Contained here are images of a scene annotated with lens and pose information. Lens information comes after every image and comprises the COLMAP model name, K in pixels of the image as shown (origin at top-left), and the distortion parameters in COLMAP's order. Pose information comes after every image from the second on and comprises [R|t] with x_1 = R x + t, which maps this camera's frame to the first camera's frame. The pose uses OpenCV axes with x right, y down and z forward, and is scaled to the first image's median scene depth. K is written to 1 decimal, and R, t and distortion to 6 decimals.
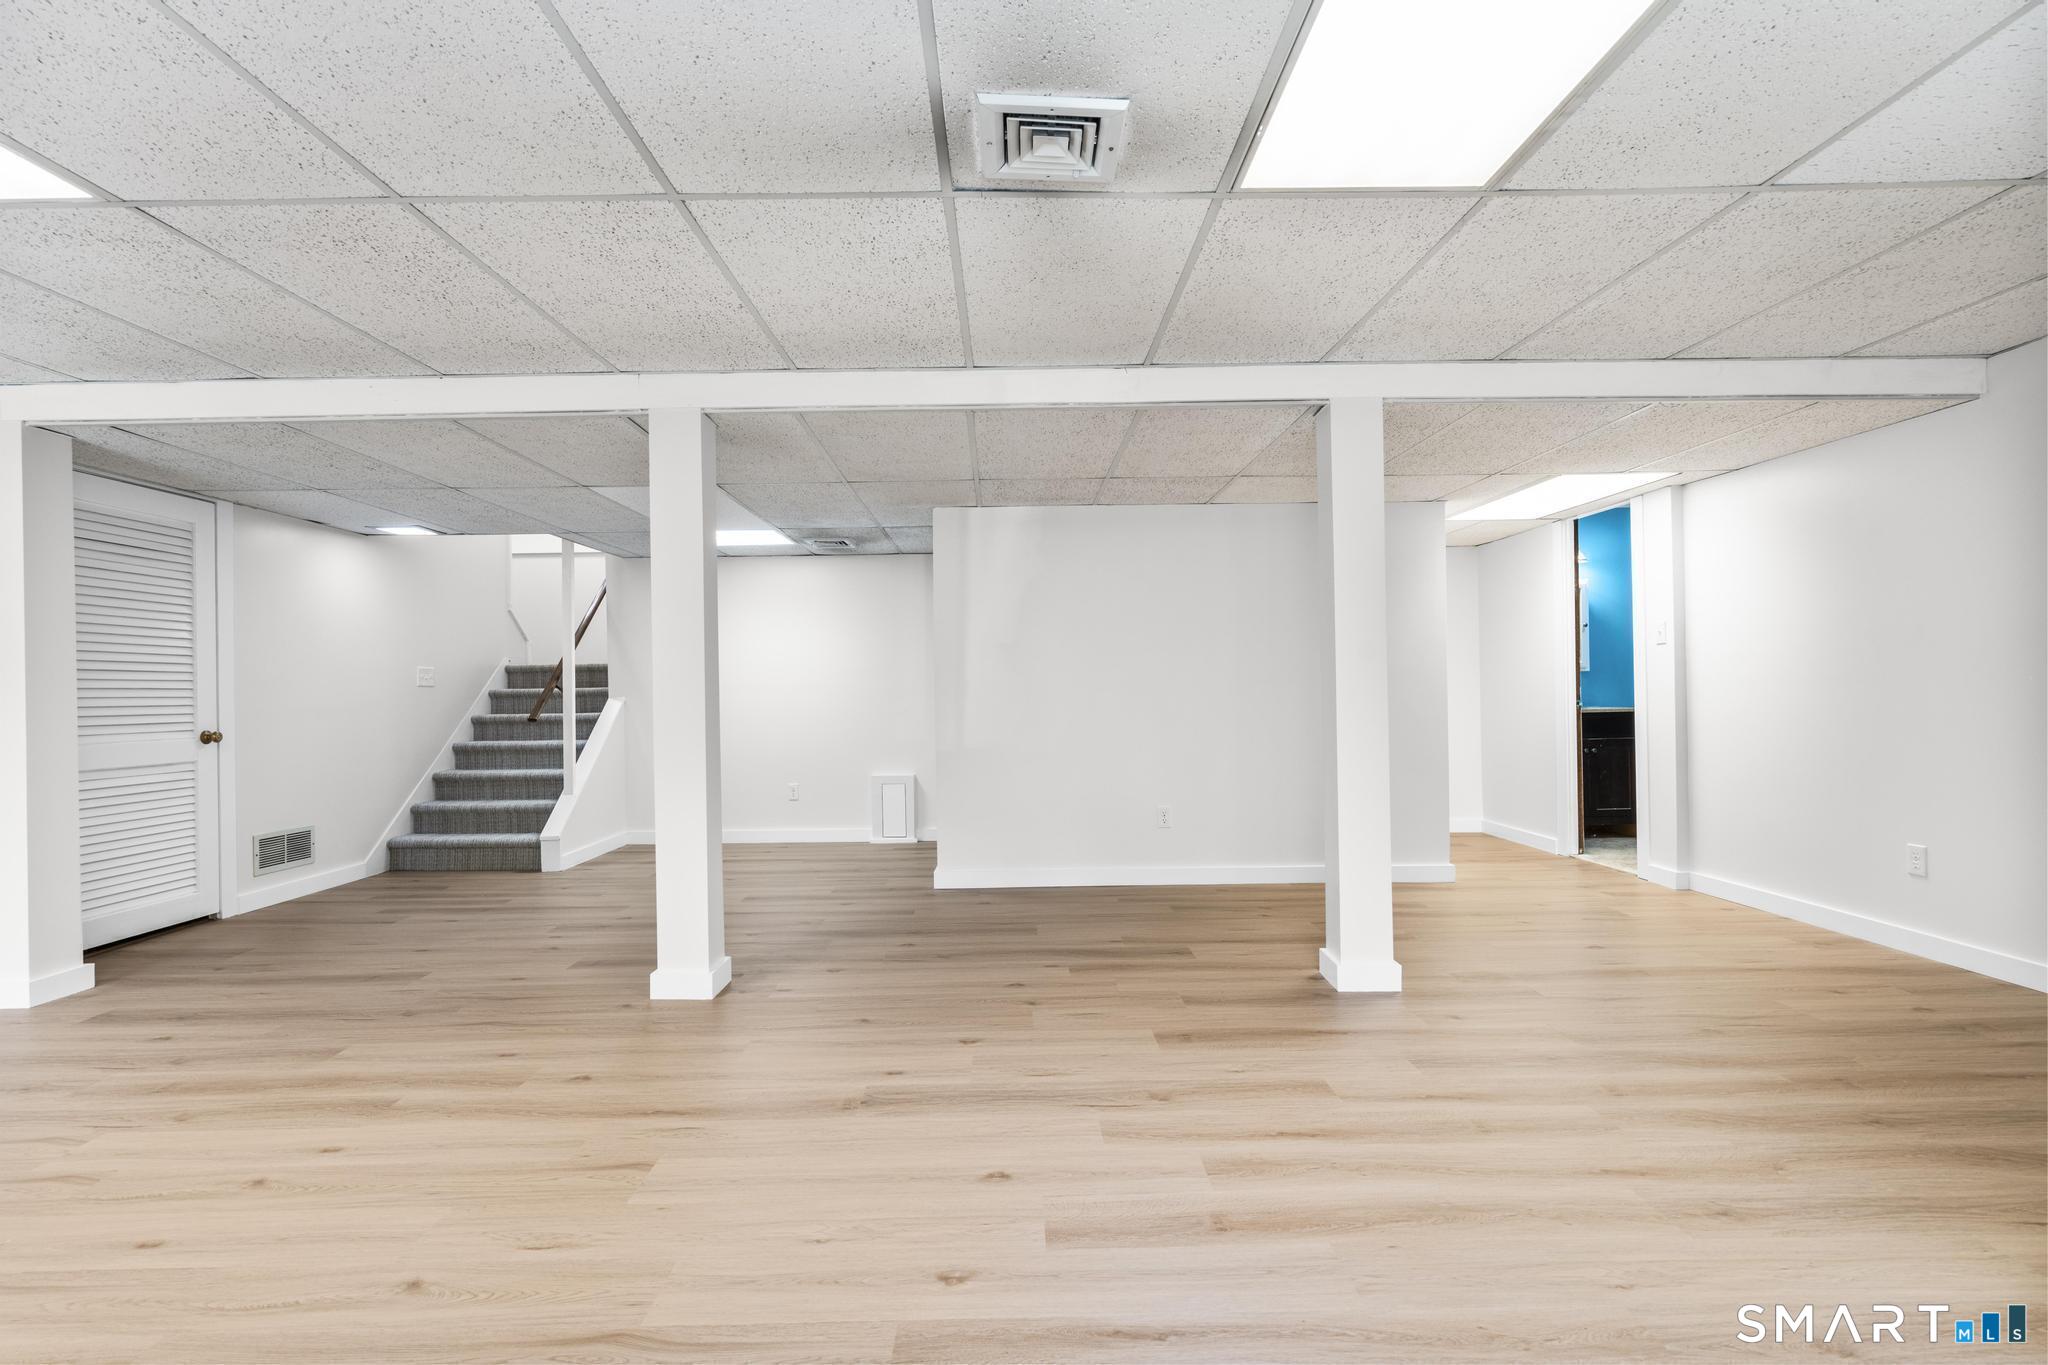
lens RADIAL K [[927.4, 0, 1024.0], [0, 927.4, 682.5], [0, 0, 1]] dist [-0.000710, -0.000038]
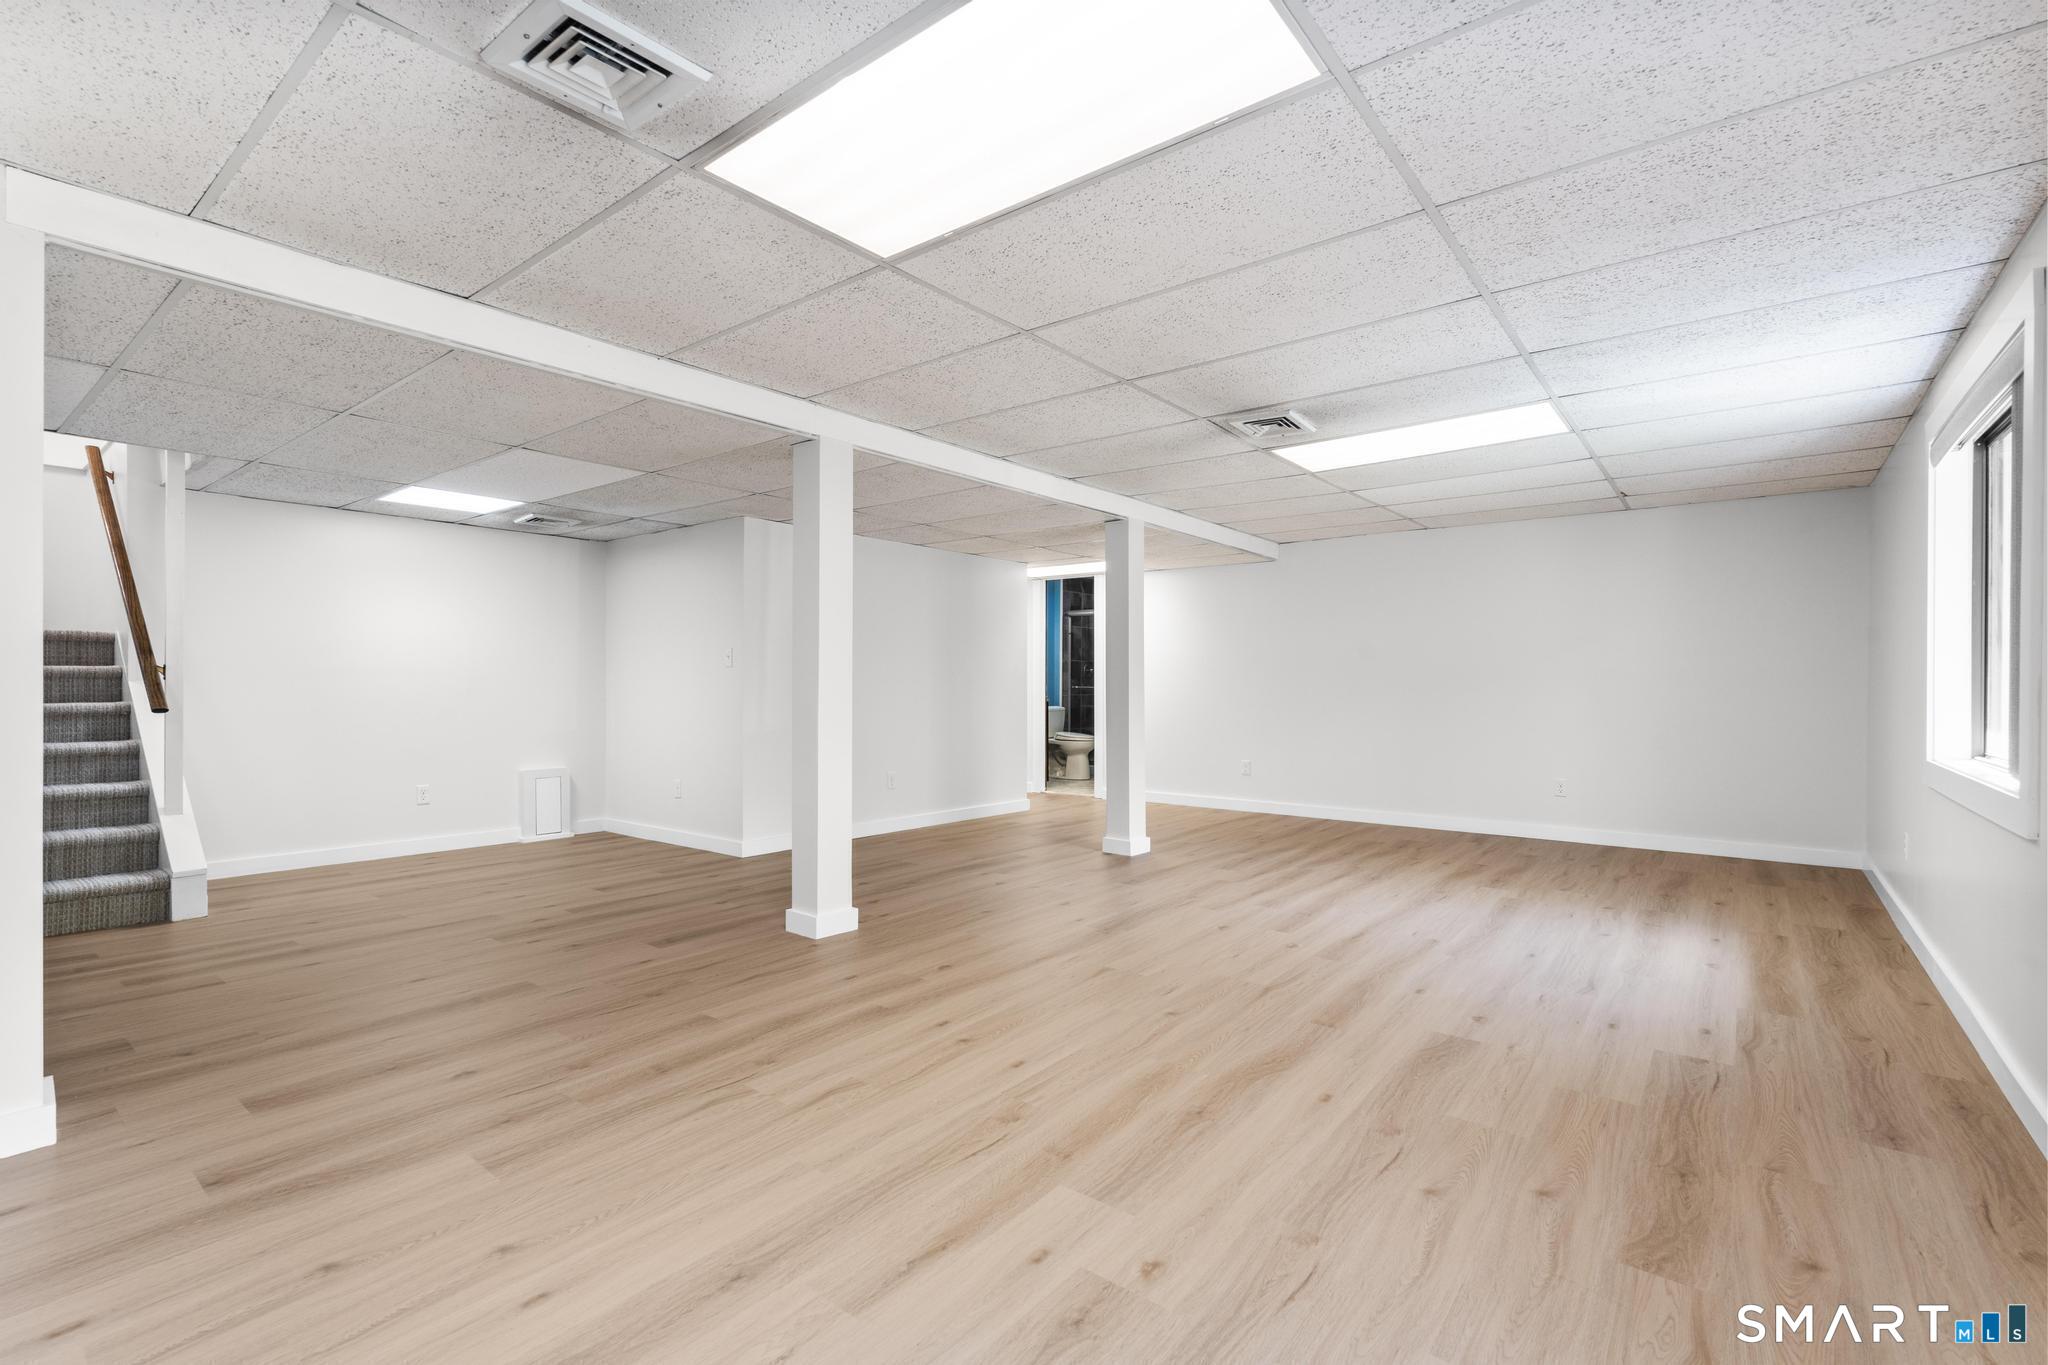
lens RADIAL K [[927.4, 0, 1024.0], [0, 927.4, 682.5], [0, 0, 1]] dist [-0.000710, -0.000038]
pose [[0.622177, 0.017333, 0.782685, -1.244795], [-0.019107, 0.999793, -0.006952, 0.020836], [-0.782644, -0.010629, 0.622379, 0.071127]]
